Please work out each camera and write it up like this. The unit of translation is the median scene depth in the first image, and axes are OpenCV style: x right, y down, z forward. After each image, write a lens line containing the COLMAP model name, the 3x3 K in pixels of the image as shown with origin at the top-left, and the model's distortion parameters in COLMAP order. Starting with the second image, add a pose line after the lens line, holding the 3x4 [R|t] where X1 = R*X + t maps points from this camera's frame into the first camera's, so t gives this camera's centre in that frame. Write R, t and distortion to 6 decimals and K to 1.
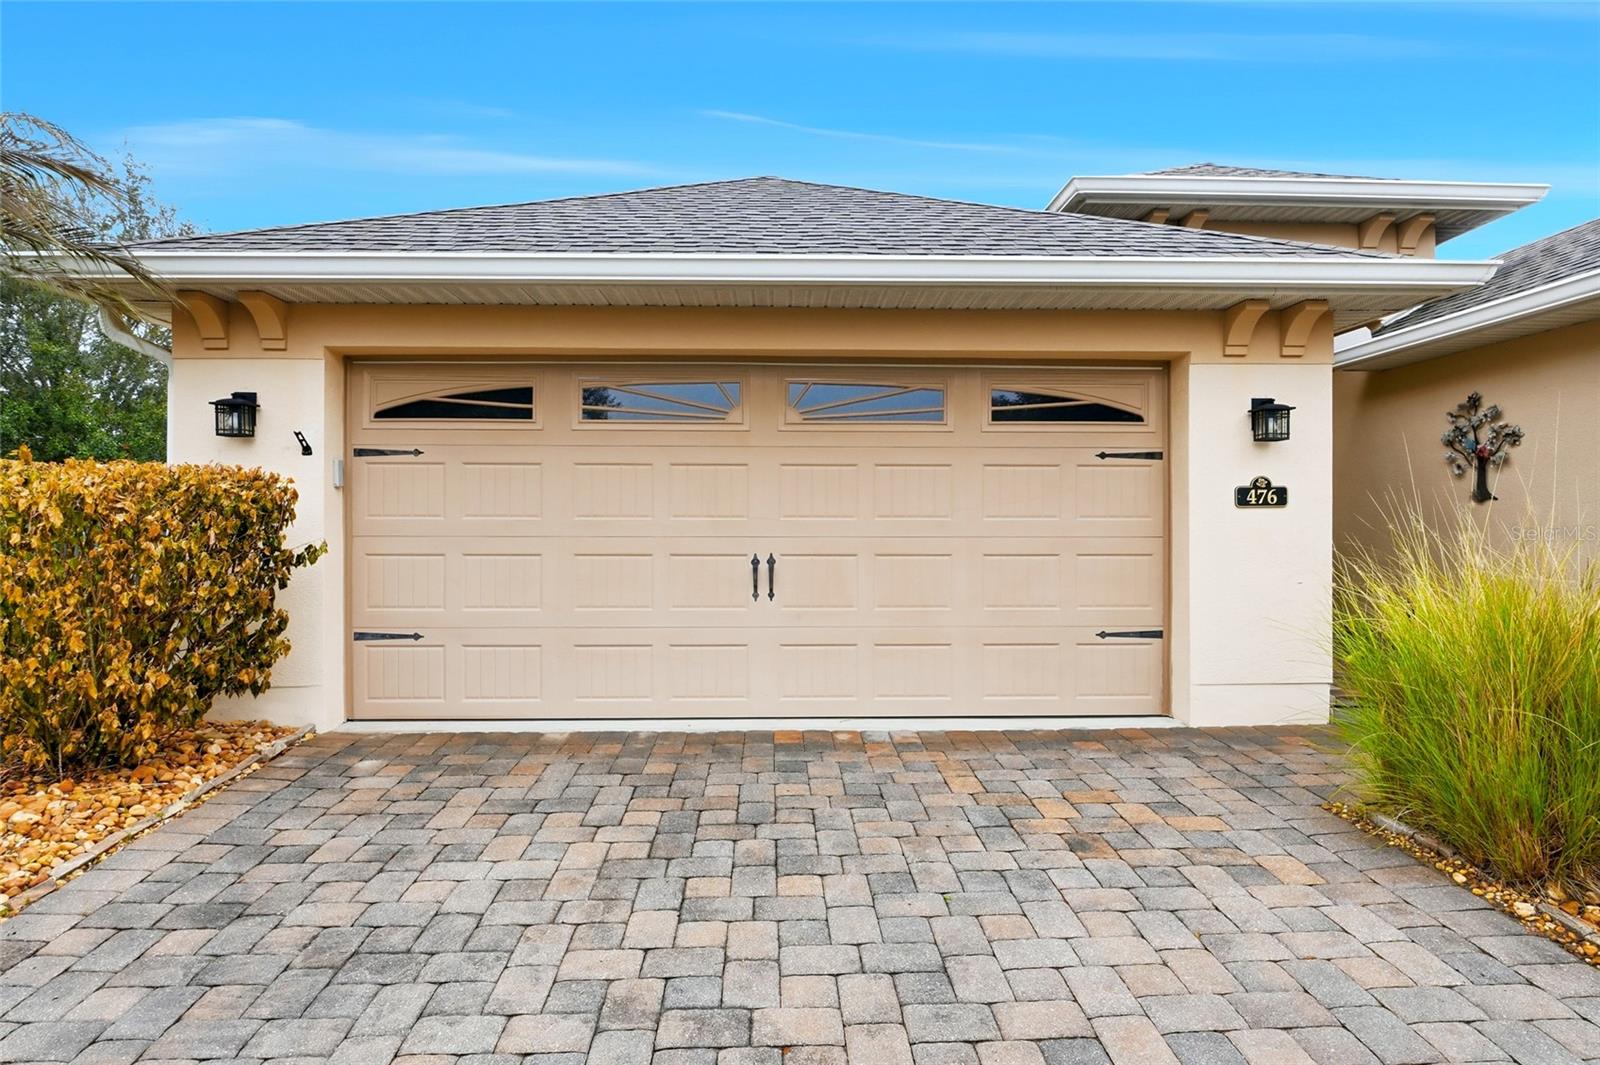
lens RADIAL K [[869.5, 0, 800.0], [0, 869.5, 532.5], [0, 0, 1]] dist [-0.001637, -0.001442]
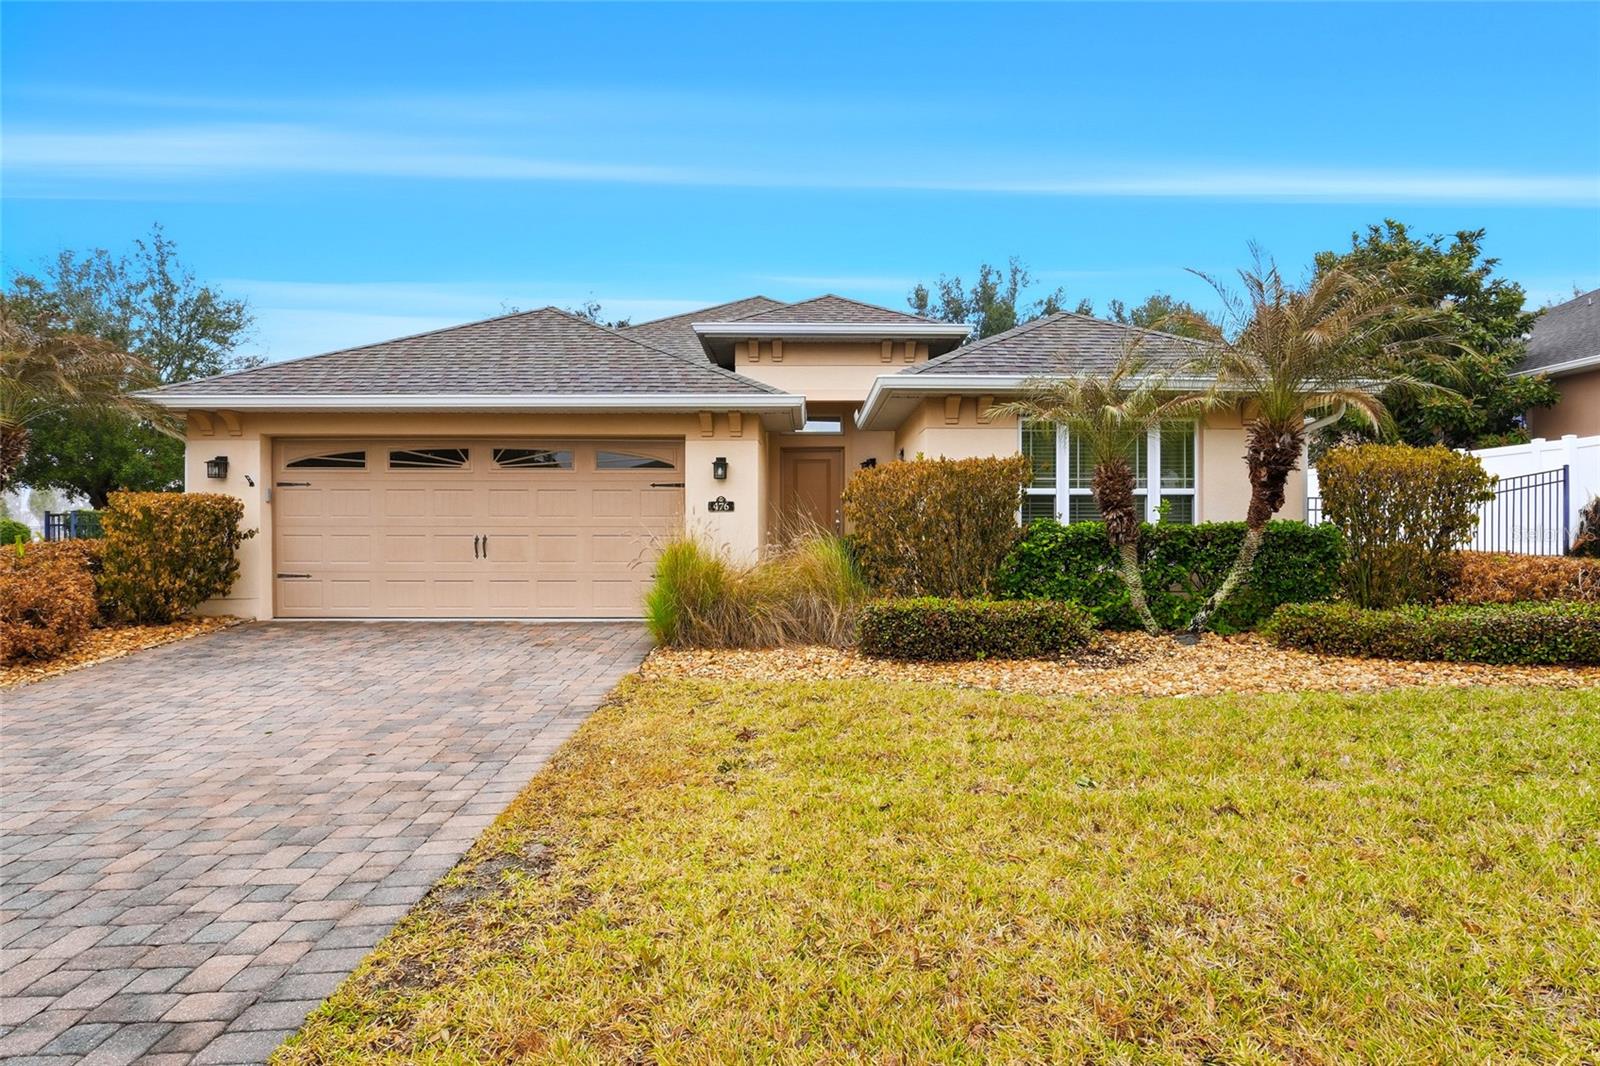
lens RADIAL K [[866.2, 0, 797.9], [0, 866.2, 539.2], [0, 0, 1]] dist [-0.001418, 0.000148]
pose [[0.999804, 0.000293, -0.019773, 0.836490], [-0.000224, 0.999994, 0.003473, 0.030912], [0.019774, -0.003468, 0.999798, -1.119749]]
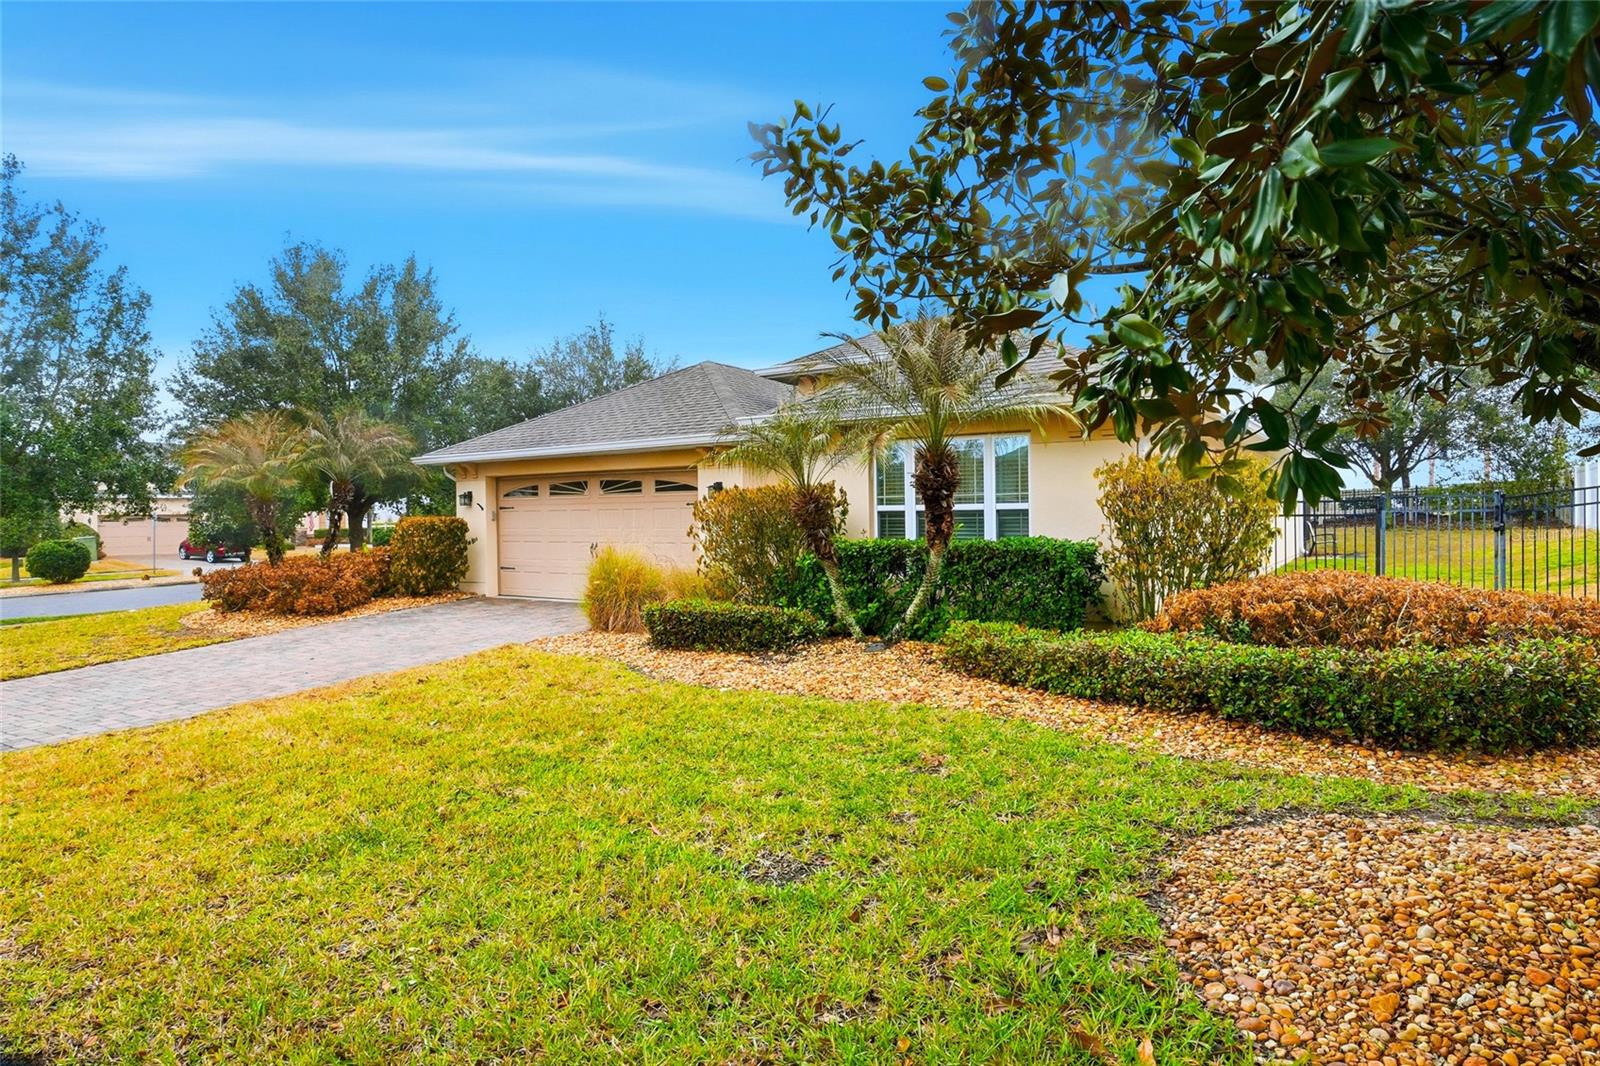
lens RADIAL K [[866.2, 0, 797.9], [0, 866.2, 539.2], [0, 0, 1]] dist [-0.001418, 0.000148]
pose [[0.818230, 0.005732, -0.574863, 2.409626], [0.001775, 0.999920, 0.012497, -0.022143], [0.574889, -0.011246, 0.818154, -1.029125]]
